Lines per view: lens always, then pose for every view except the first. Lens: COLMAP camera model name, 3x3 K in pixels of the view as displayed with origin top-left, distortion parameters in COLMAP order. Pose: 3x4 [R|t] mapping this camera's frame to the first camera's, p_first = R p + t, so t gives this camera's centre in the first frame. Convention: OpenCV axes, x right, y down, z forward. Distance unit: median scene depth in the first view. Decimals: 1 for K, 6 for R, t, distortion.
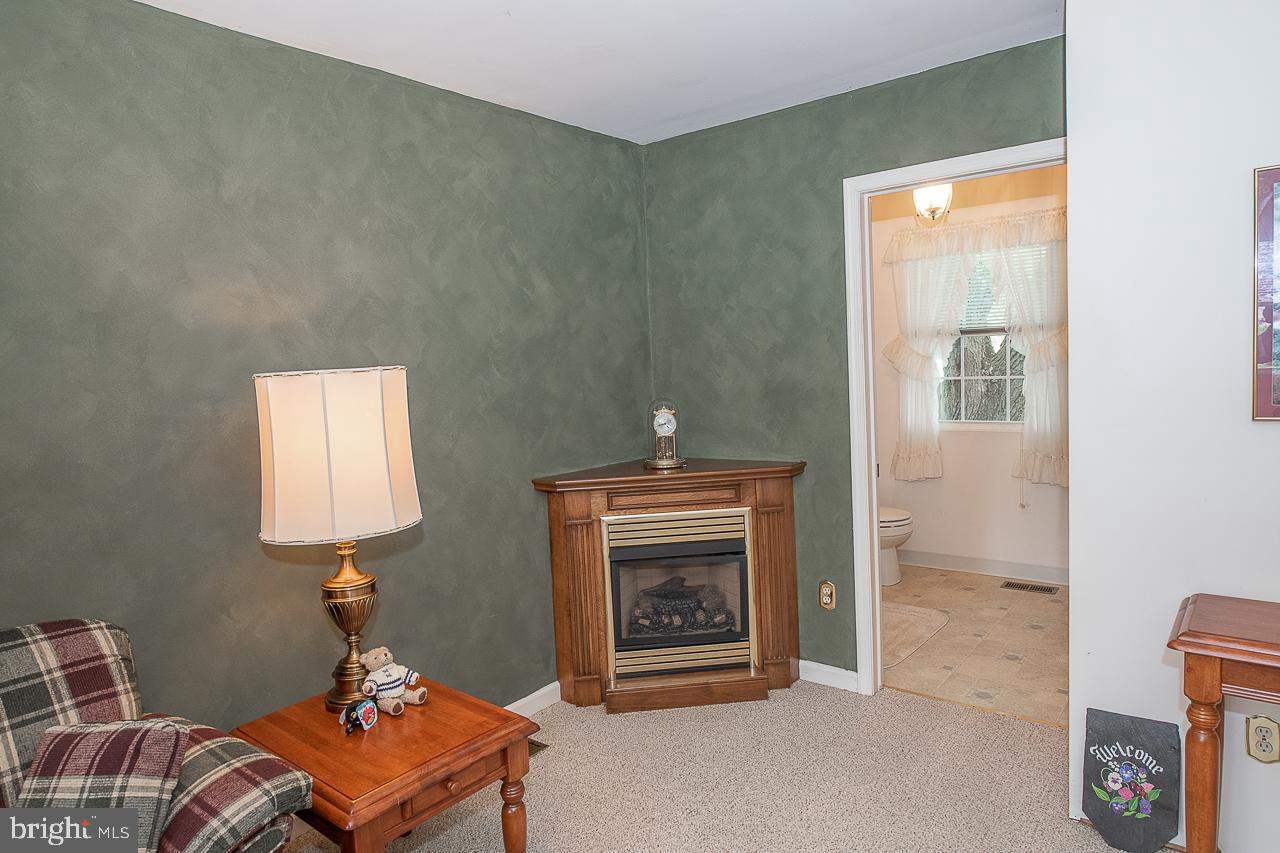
lens RADIAL K [[784.2, 0, 640.0], [0, 784.2, 426.5], [0, 0, 1]] dist [0.000015, -0.000852]
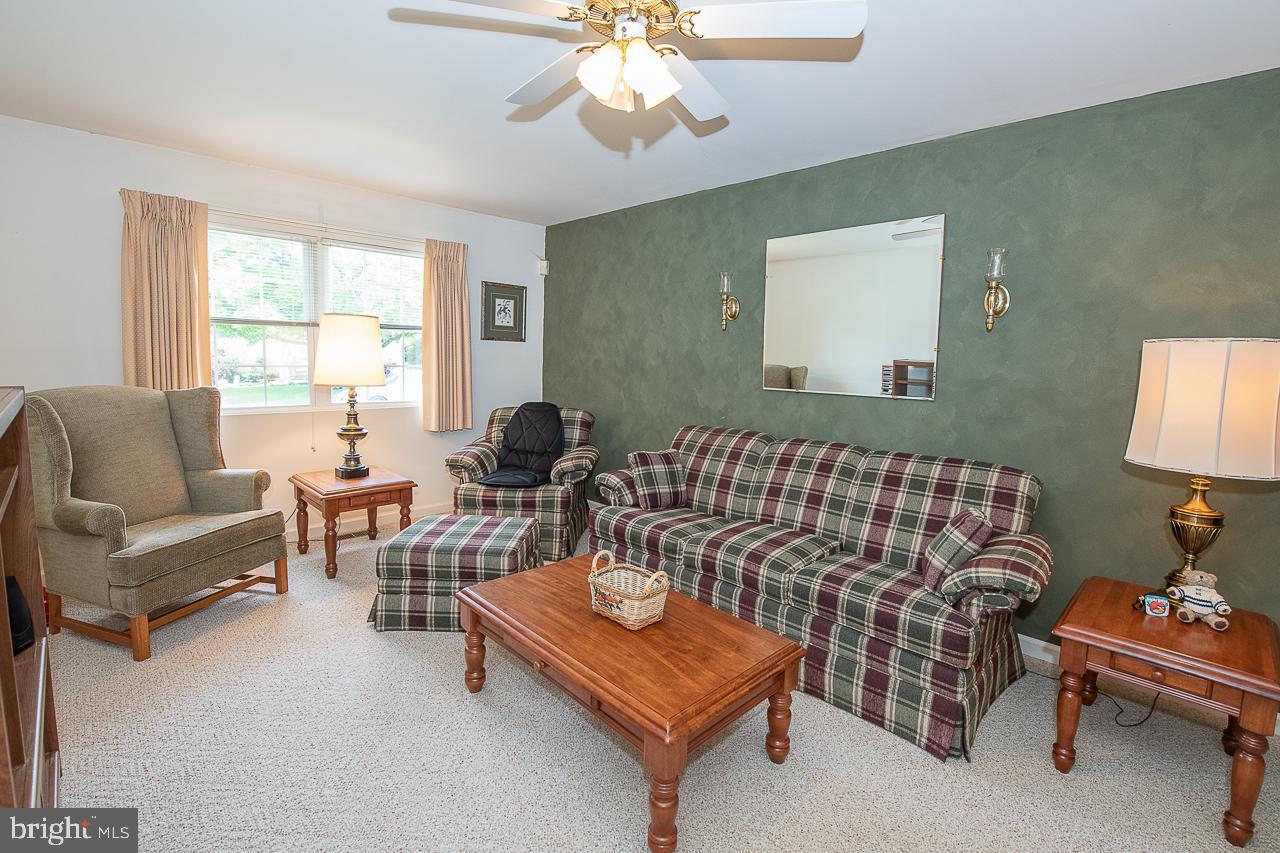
lens RADIAL K [[511.1, 0, 644.7], [0, 511.1, 415.5], [0, 0, 1]] dist [-0.014618, -0.003924]
pose [[-0.095350, 0.166185, -0.981474, 0.471909], [-0.105715, 0.978700, 0.175986, 0.000901], [0.989814, 0.120537, -0.075751, 0.169844]]
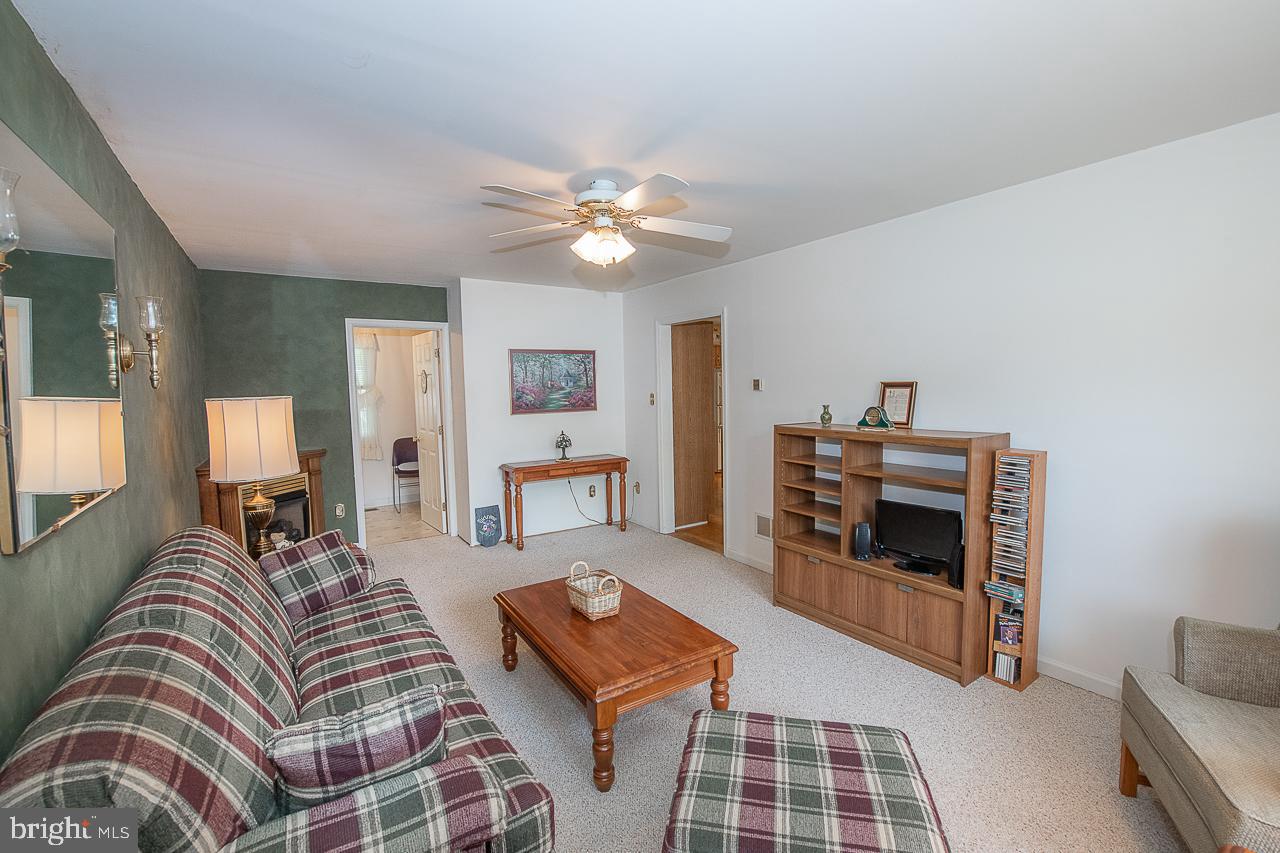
lens RADIAL K [[511.1, 0, 644.7], [0, 511.1, 415.5], [0, 0, 1]] dist [-0.014618, -0.003924]
pose [[0.324472, -0.017885, 0.945726, -1.277811], [0.087760, 0.996078, -0.011272, 0.079307], [-0.941815, 0.086655, 0.324769, -0.380179]]
